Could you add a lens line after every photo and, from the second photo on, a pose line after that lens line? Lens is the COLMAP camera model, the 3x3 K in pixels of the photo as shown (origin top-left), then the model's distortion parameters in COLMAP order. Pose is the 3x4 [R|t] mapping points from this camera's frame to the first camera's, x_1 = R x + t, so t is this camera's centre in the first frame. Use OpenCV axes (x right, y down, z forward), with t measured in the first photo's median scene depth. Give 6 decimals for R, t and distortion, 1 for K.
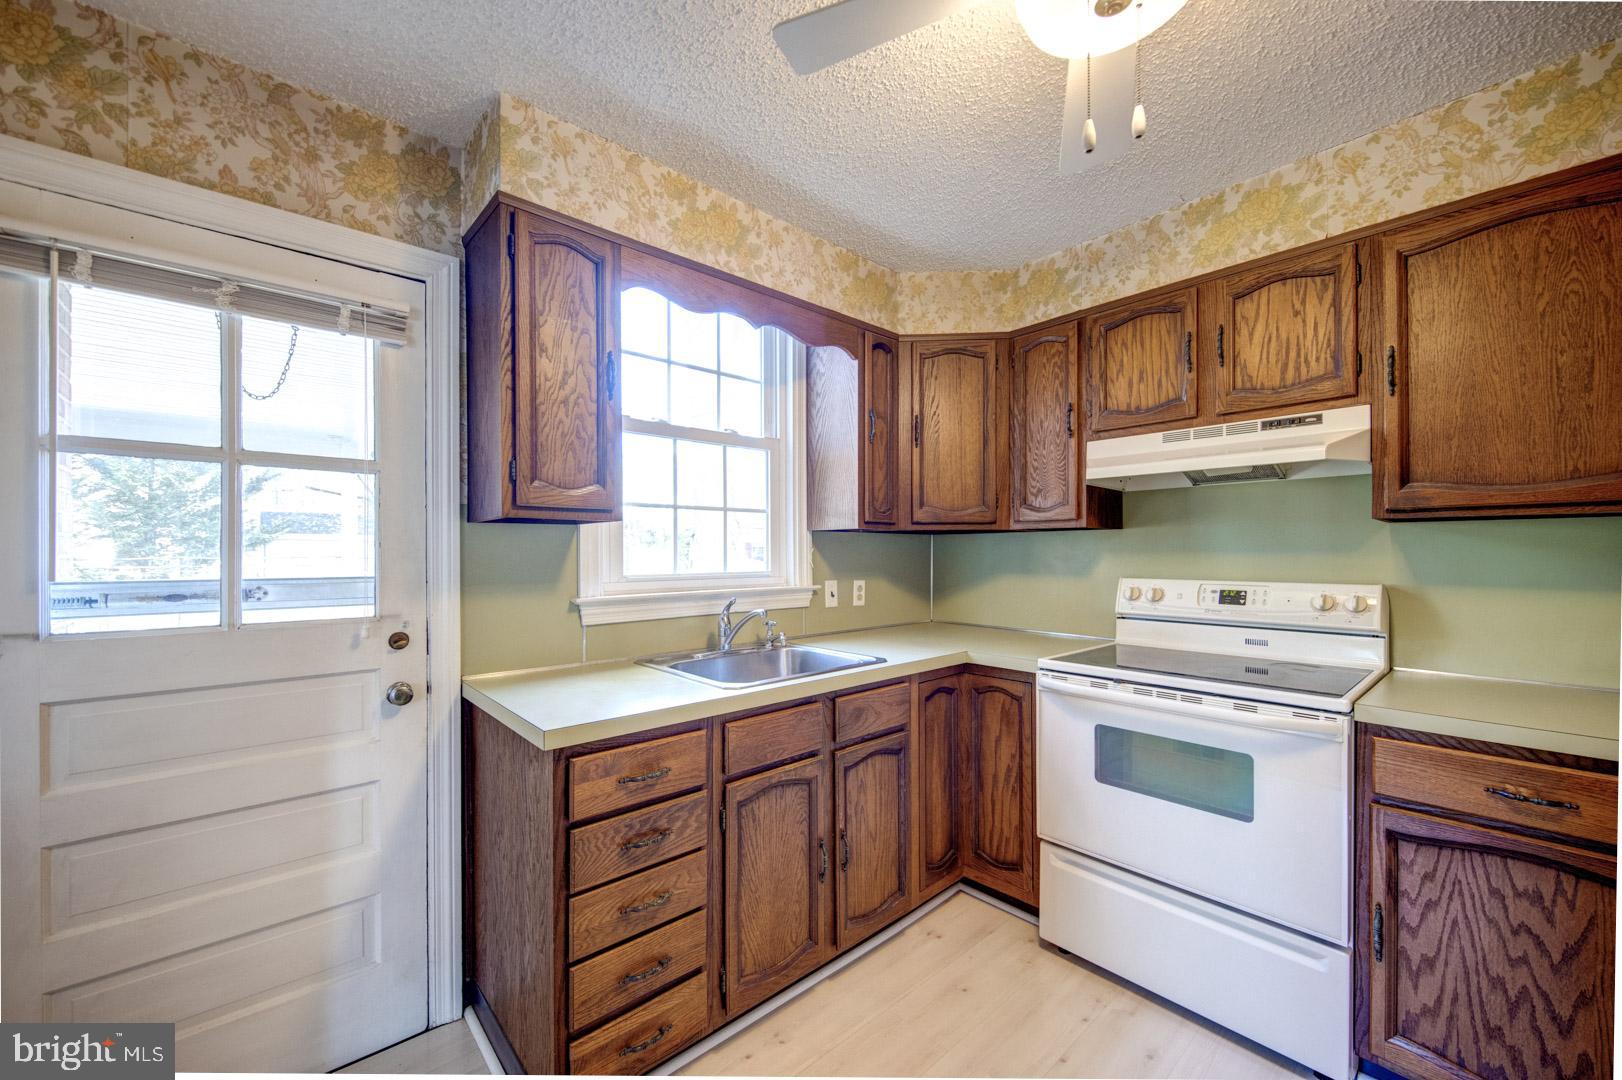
lens RADIAL K [[620.5, 0, 809.7], [0, 620.5, 552.2], [0, 0, 1]] dist [0.011469, -0.005847]
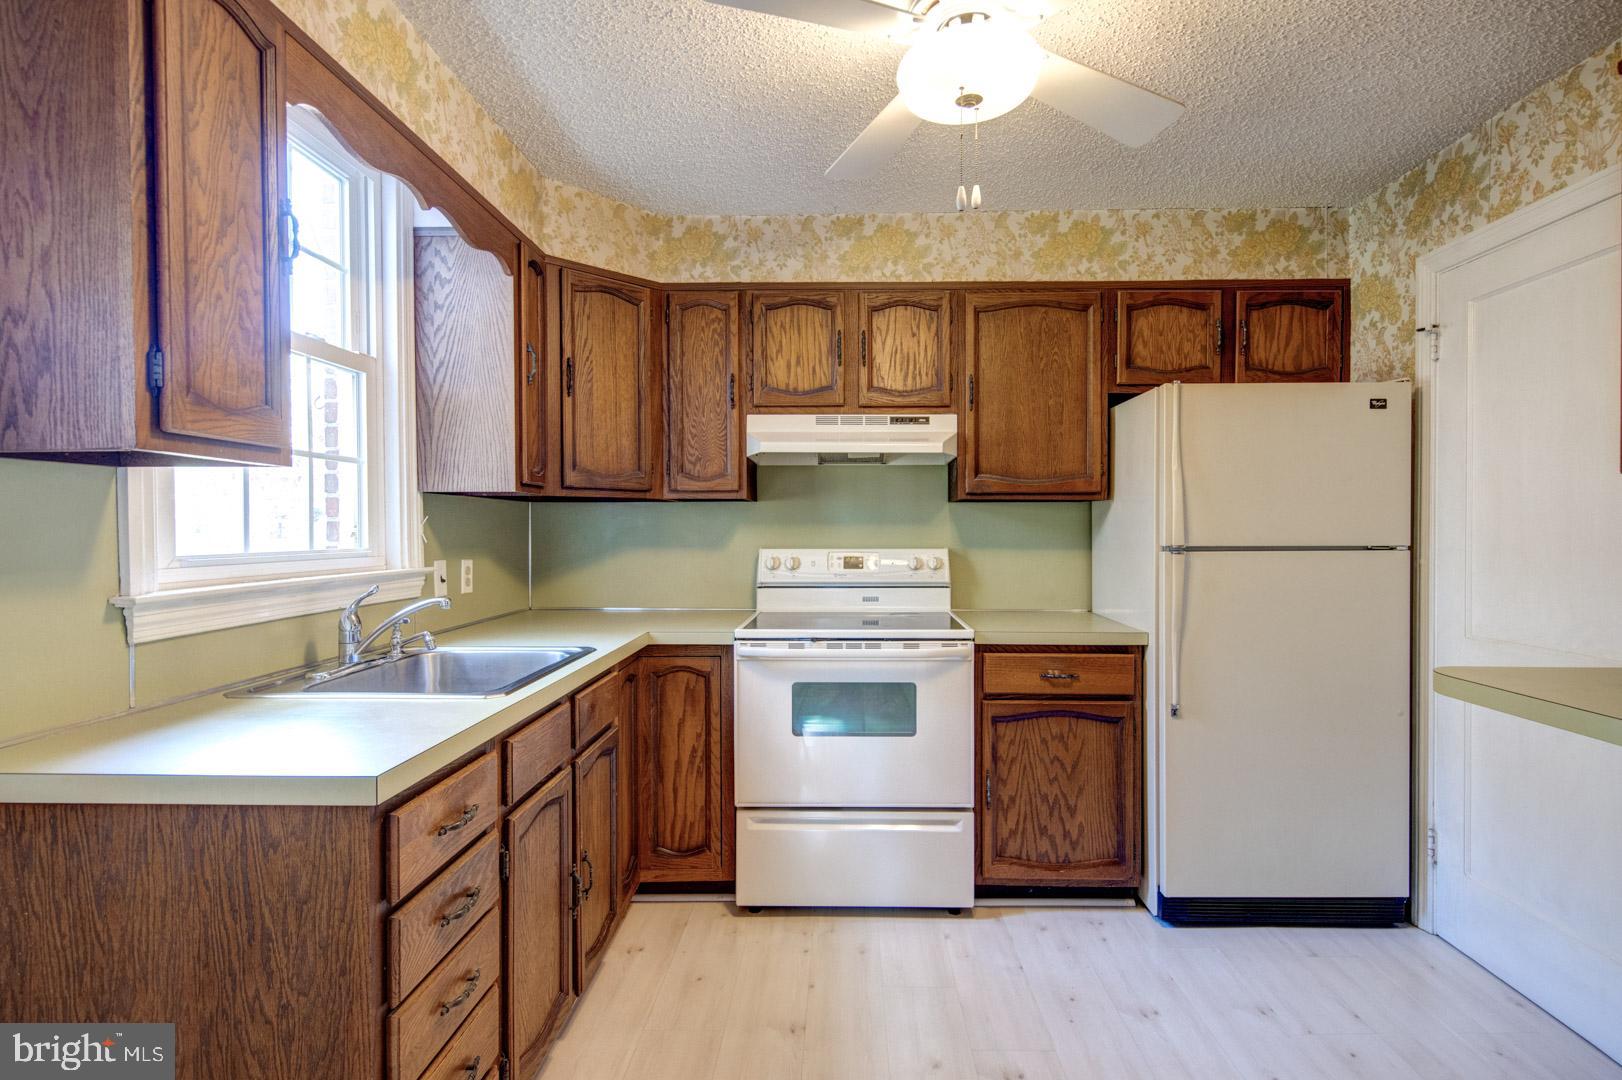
lens RADIAL K [[792.7, 0, 811.0], [0, 792.7, 540.0], [0, 0, 1]] dist [0.018309, -0.013393]
pose [[0.683327, -0.007756, 0.730071, -0.475661], [-0.001265, 0.999929, 0.011807, 0.012801], [-0.730111, -0.008991, 0.683269, 0.042754]]
